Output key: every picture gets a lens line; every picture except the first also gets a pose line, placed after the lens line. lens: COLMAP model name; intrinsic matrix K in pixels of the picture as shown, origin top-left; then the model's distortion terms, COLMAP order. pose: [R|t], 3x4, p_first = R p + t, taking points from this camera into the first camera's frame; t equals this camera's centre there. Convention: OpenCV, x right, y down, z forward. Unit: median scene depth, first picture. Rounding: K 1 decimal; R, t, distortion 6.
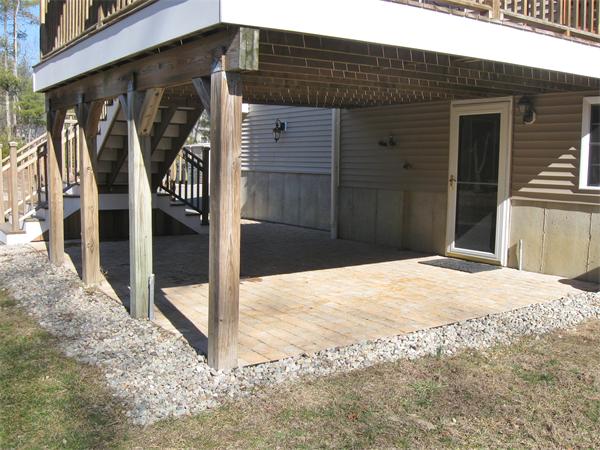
lens RADIAL K [[626.9, 0, 300.0], [0, 626.9, 225.0], [0, 0, 1]] dist [-0.111399, -0.004298]
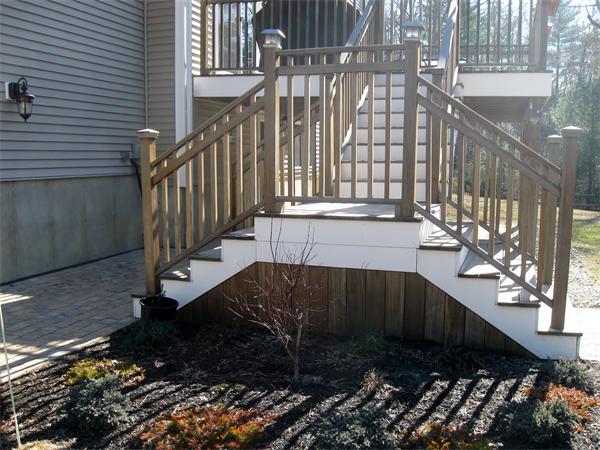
lens RADIAL K [[626.9, 0, 300.0], [0, 626.9, 225.0], [0, 0, 1]] dist [-0.111399, -0.004298]
pose [[-0.595989, -0.094454, 0.797418, -1.024165], [0.080663, 0.980992, 0.176486, -0.213539], [-0.798931, 0.169506, -0.577041, 2.006753]]
